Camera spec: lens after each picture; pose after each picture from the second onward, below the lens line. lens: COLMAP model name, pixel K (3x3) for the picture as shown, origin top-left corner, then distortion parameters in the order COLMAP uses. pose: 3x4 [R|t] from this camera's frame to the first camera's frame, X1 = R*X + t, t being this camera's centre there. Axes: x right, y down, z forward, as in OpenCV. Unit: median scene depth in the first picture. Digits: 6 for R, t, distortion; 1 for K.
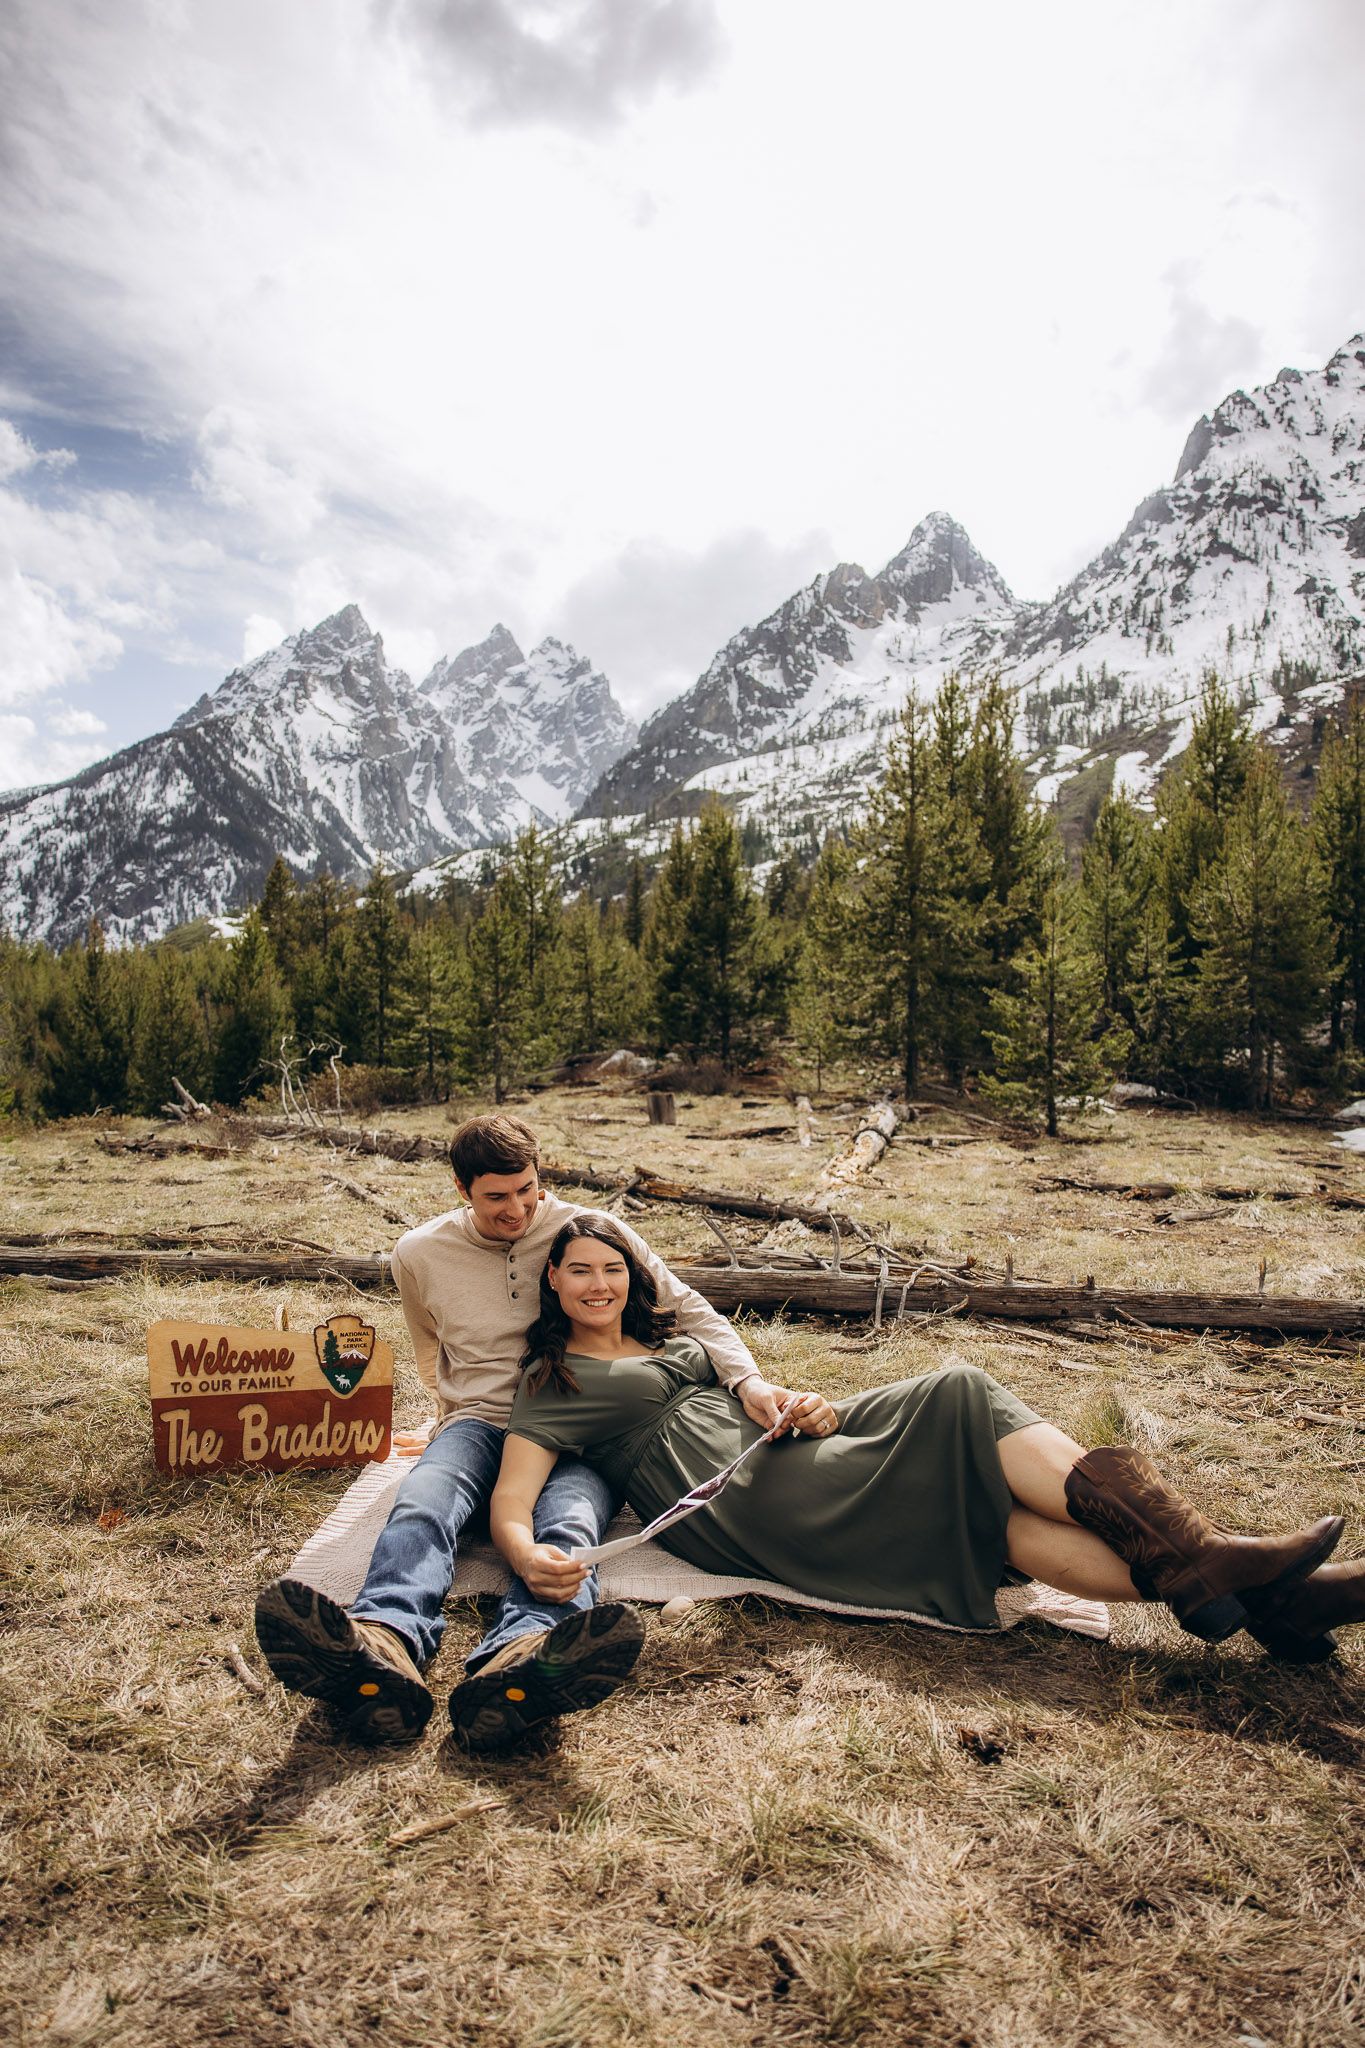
lens RADIAL K [[1375.3, 0, 682.5], [0, 1375.3, 1024.0], [0, 0, 1]] dist [-0.031542, 0.002373]
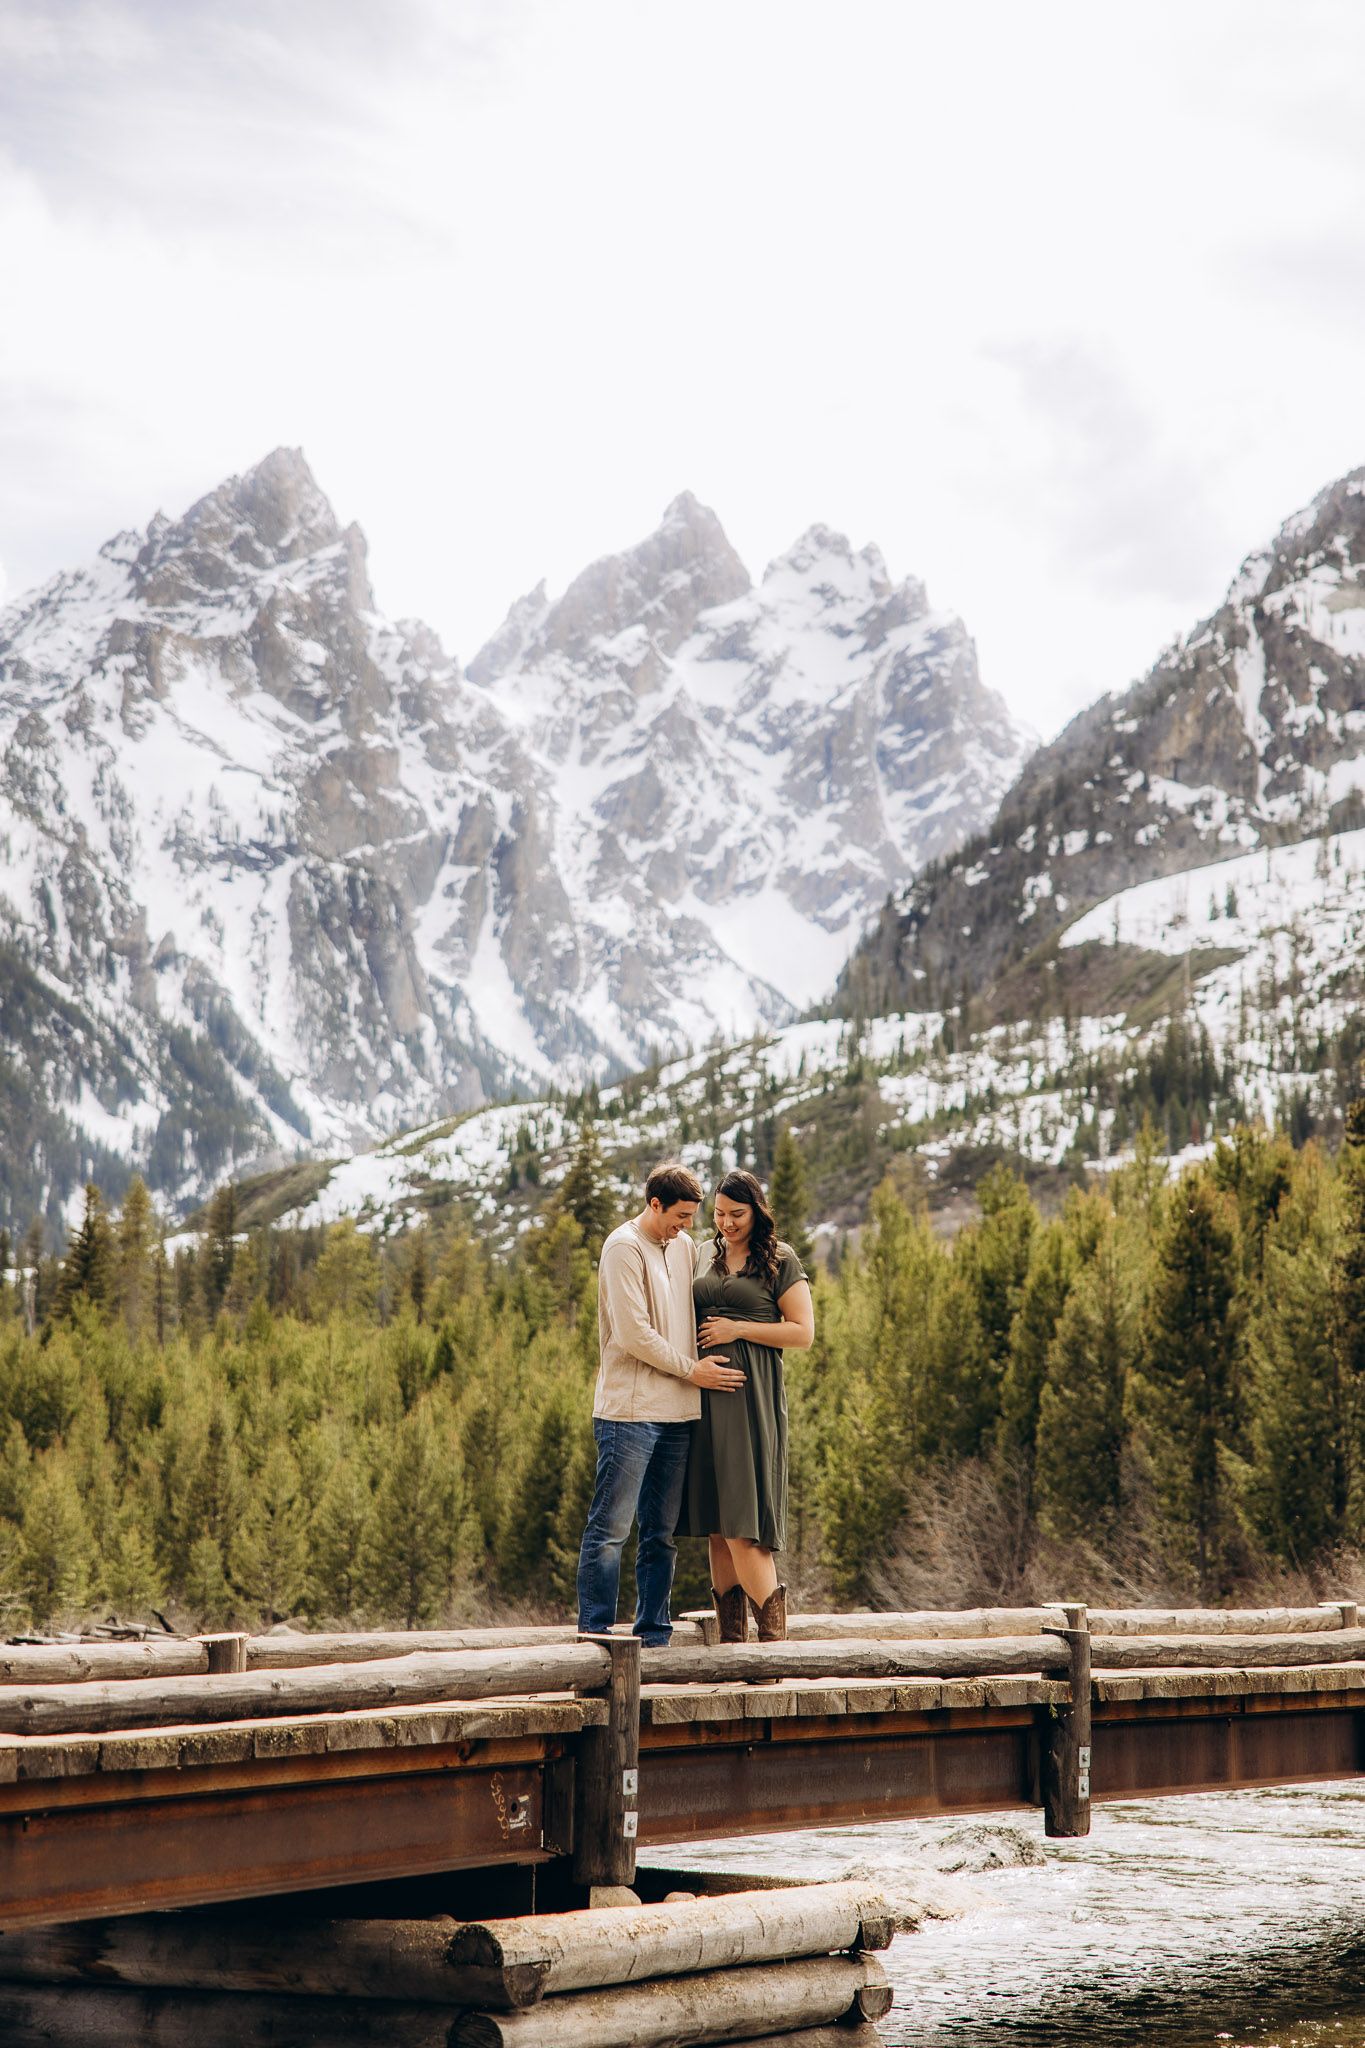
lens RADIAL K [[4039.9, 0, 808.9], [0, 4039.9, 1023.9], [0, 0, 1]] dist [0.593130, 0.182310]
pose [[0.987464, -0.004566, -0.157780, 0.107349], [-0.017475, 0.990275, -0.138024, 0.004071], [0.156876, 0.139051, 0.977781, -0.083351]]
